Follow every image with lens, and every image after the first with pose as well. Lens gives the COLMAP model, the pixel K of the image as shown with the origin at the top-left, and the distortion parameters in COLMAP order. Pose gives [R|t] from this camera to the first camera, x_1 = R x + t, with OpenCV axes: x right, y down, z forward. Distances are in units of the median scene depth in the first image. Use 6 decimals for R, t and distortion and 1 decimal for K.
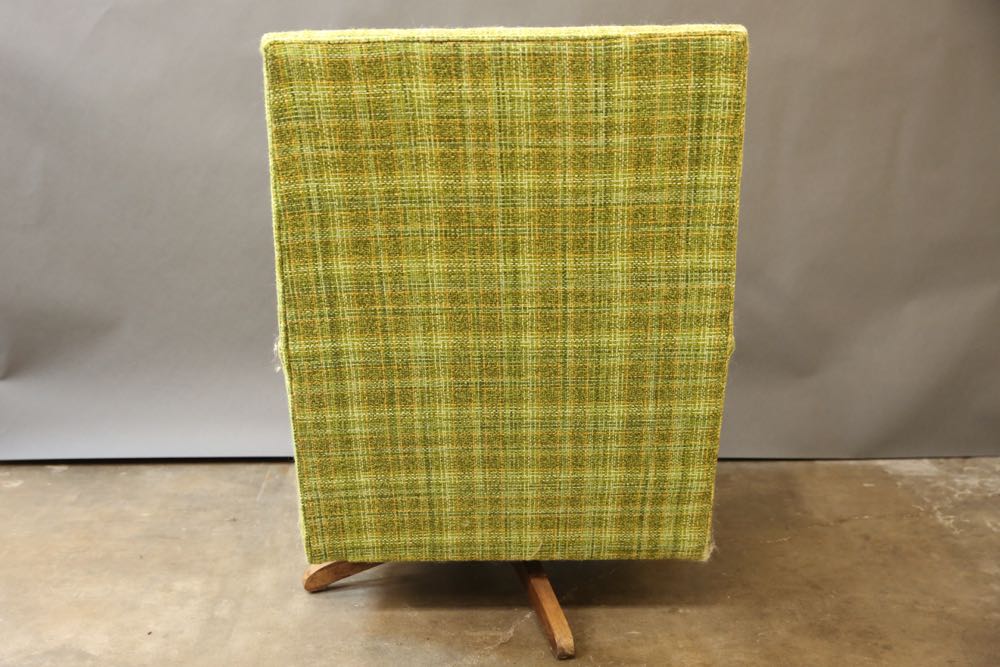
lens RADIAL K [[1198.2, 0, 468.9], [0, 1198.2, 333.7], [0, 0, 1]] dist [0.018257, 0.021338]
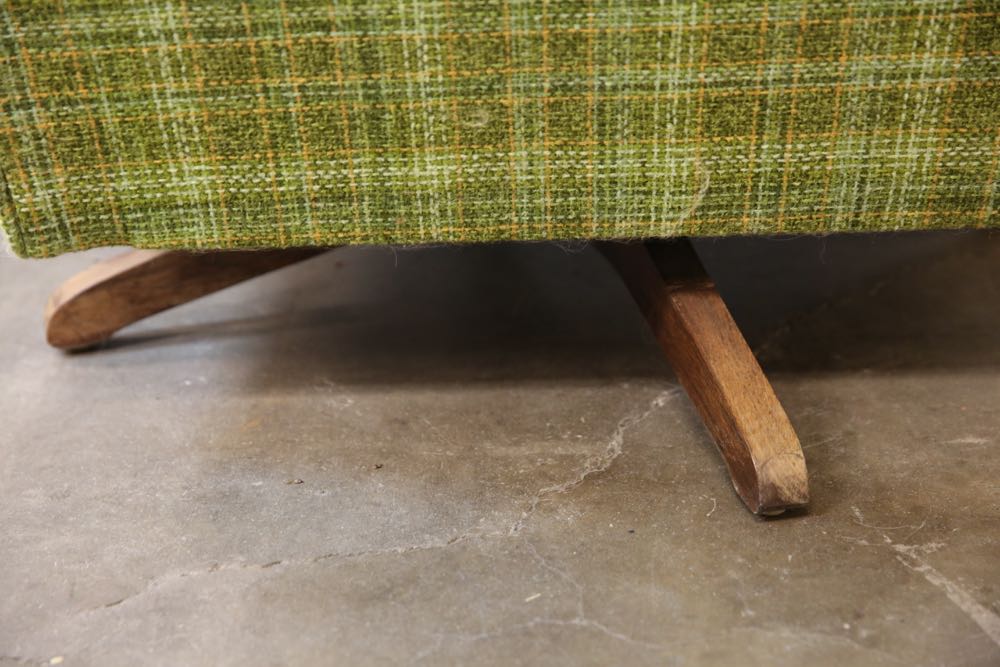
lens RADIAL K [[1813.3, 0, 500.0], [0, 1813.3, 333.5], [0, 0, 1]] dist [0.134989, -0.073018]
pose [[0.999840, -0.017019, -0.005579, 0.004459], [0.017714, 0.985639, 0.167932, 0.118233], [0.002641, -0.168003, 0.985783, 0.448783]]
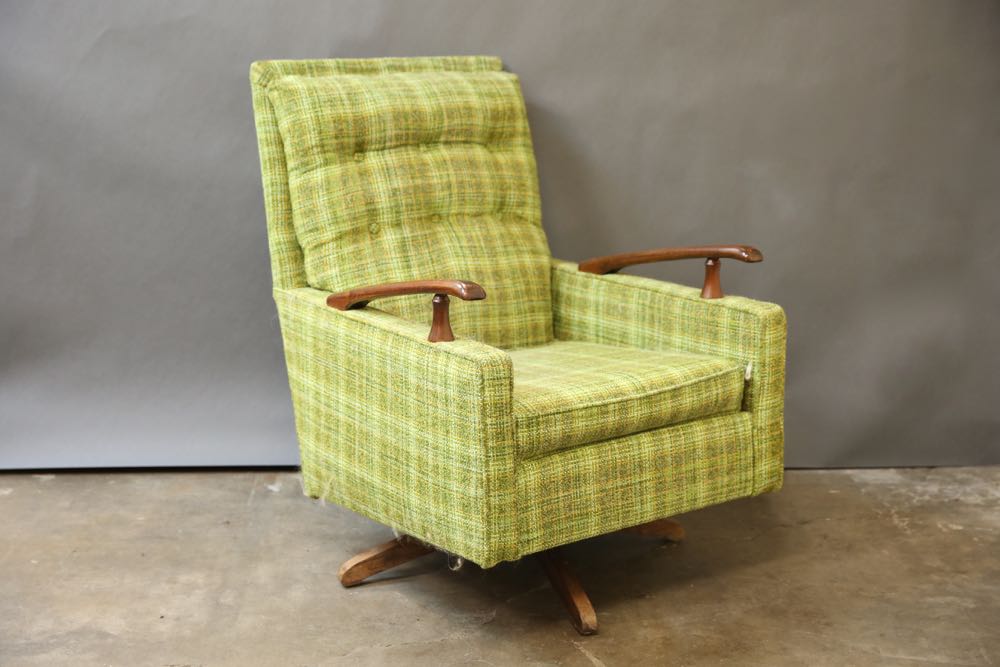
lens RADIAL K [[1444.1, 0, 500.0], [0, 1444.1, 333.5], [0, 0, 1]] dist [0.051126, 0.036180]
pose [[0.999148, 0.004713, 0.040992, -0.013650], [-0.004115, 0.999884, -0.014656, 0.009545], [-0.041056, 0.014474, 0.999052, -0.311133]]
